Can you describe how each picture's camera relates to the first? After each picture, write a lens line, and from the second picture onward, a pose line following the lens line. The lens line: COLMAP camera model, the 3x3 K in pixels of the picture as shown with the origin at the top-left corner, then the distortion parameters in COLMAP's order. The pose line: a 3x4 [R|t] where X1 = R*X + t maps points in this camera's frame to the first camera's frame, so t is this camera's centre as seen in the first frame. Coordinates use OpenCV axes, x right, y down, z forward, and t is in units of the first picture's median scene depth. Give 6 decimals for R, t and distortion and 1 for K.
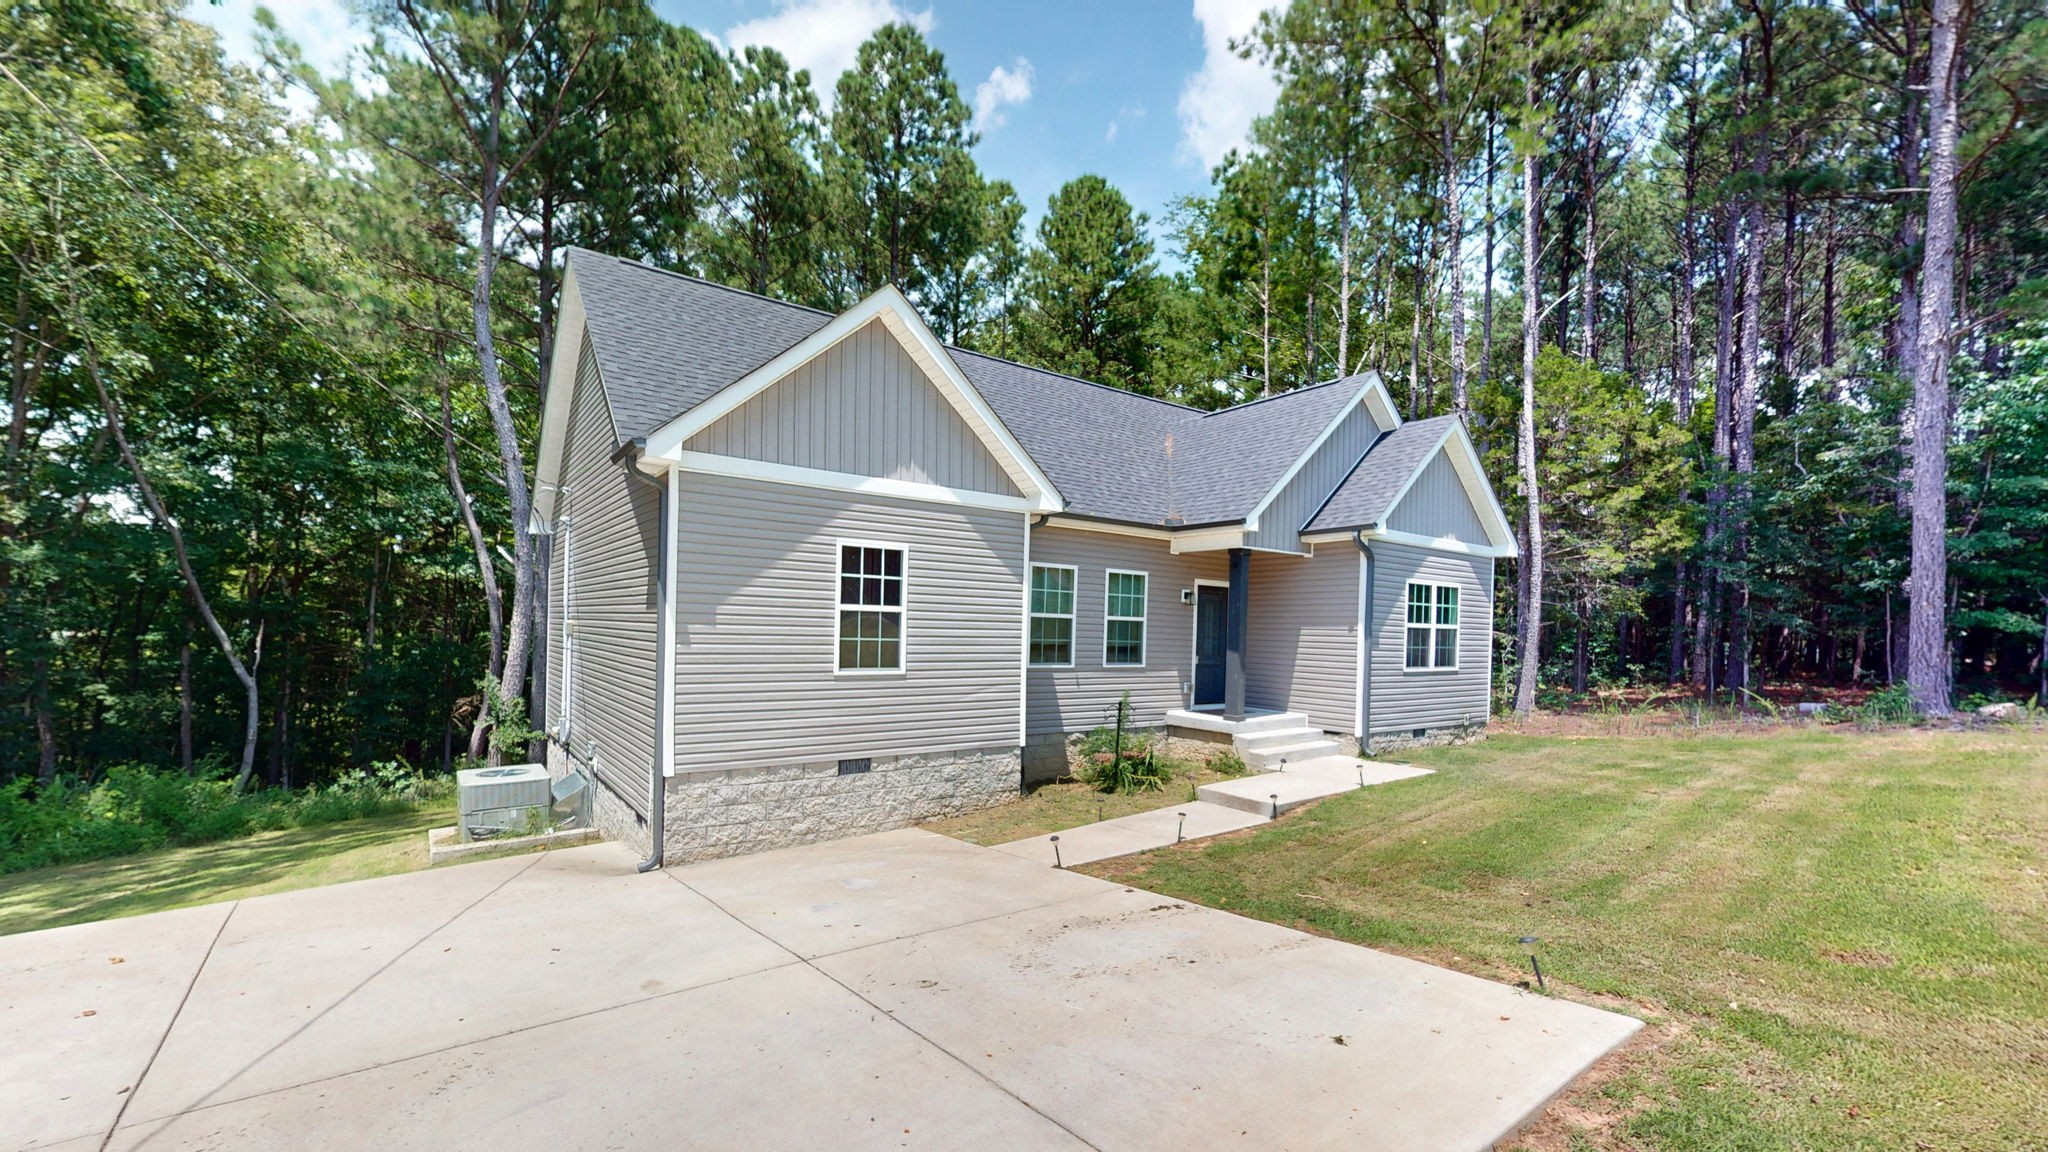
lens RADIAL K [[818.3, 0, 1032.3], [0, 818.3, 629.3], [0, 0, 1]] dist [0.004500, -0.000984]
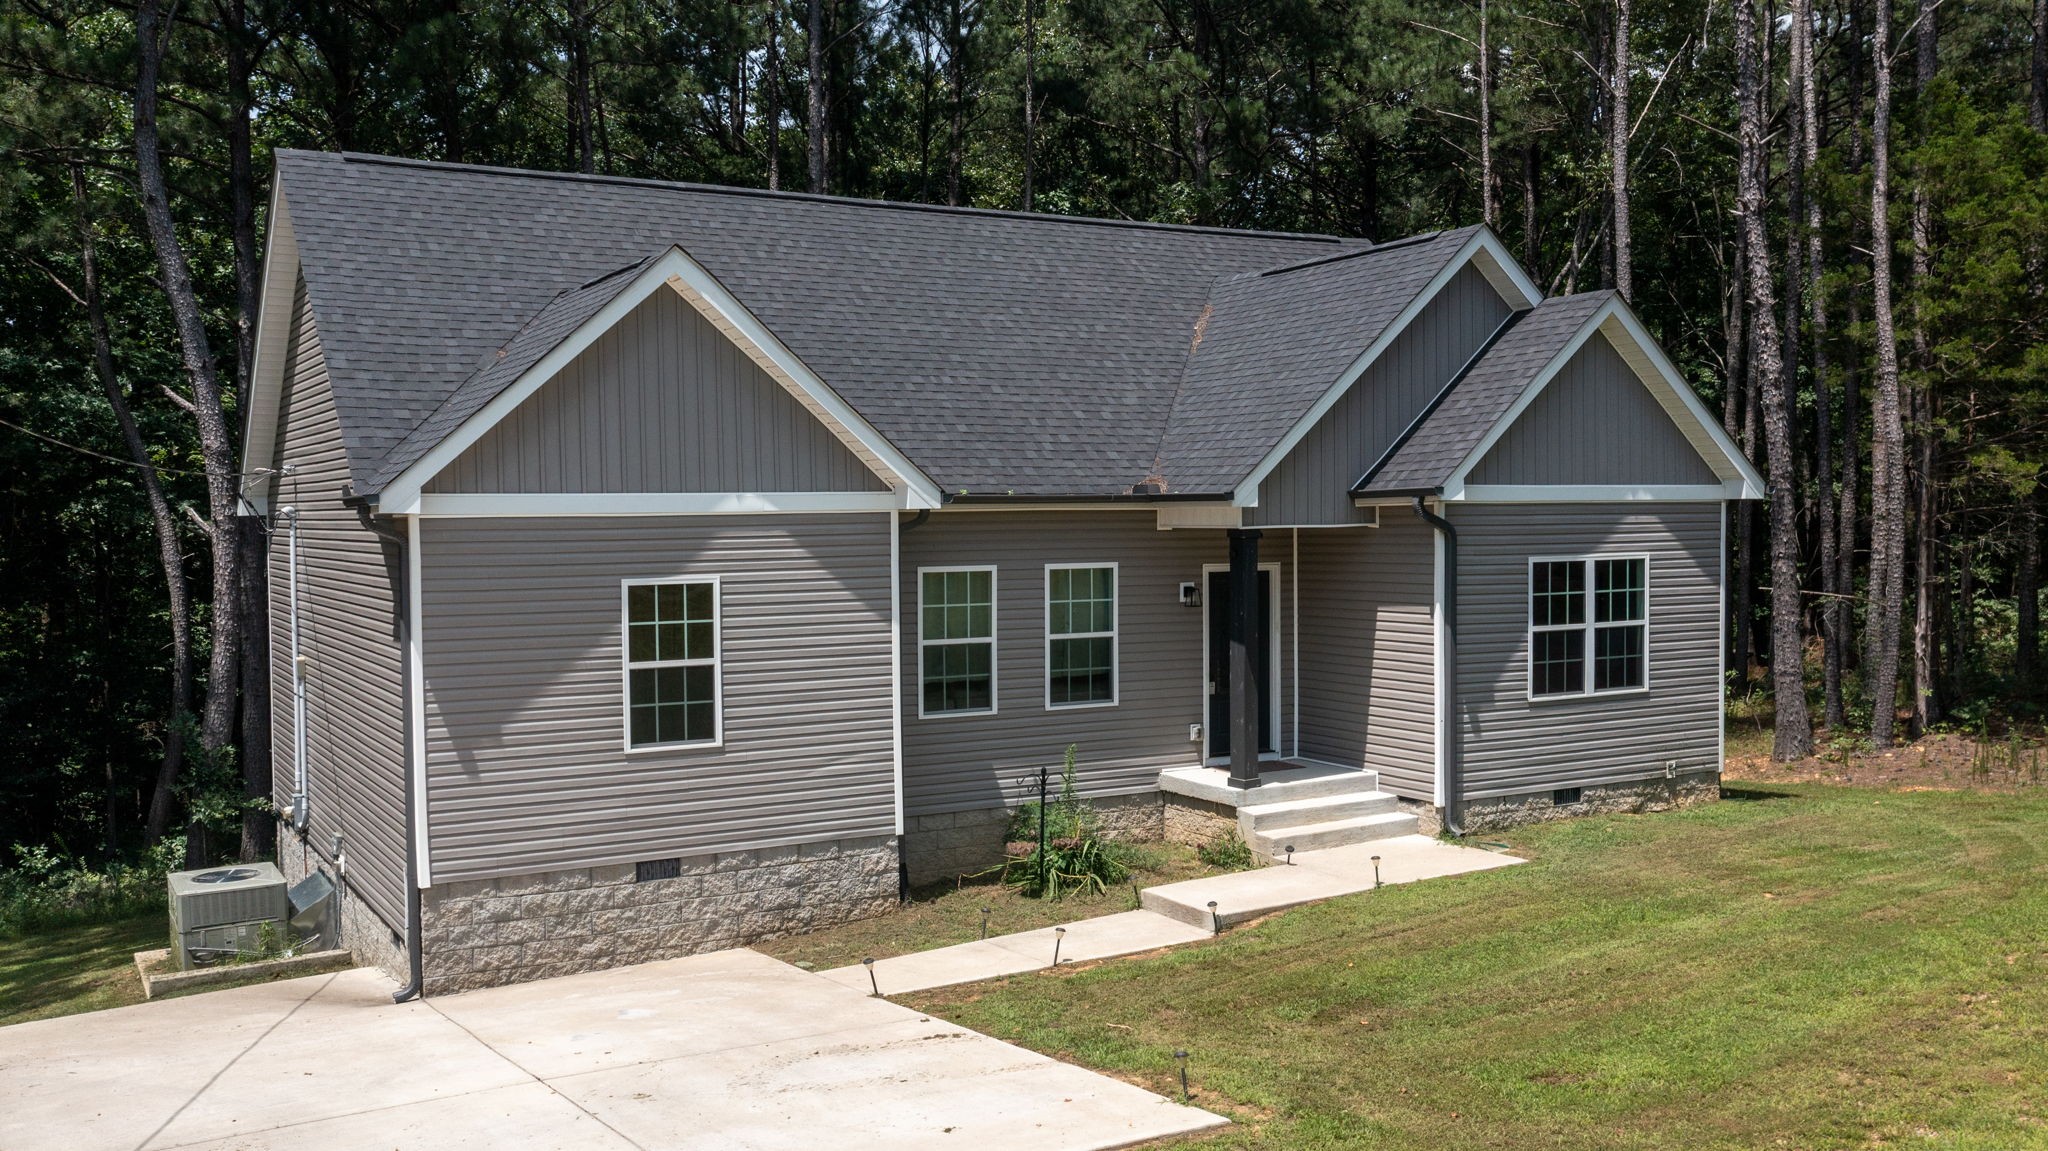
lens RADIAL K [[1771.6, 0, 1011.9], [0, 1771.6, 569.4], [0, 0, 1]] dist [-0.011260, 0.026441]
pose [[0.991474, -0.030810, -0.126608, 0.248811], [0.034546, 0.999027, 0.027419, -0.111573], [0.125640, -0.031559, 0.991574, -0.450323]]
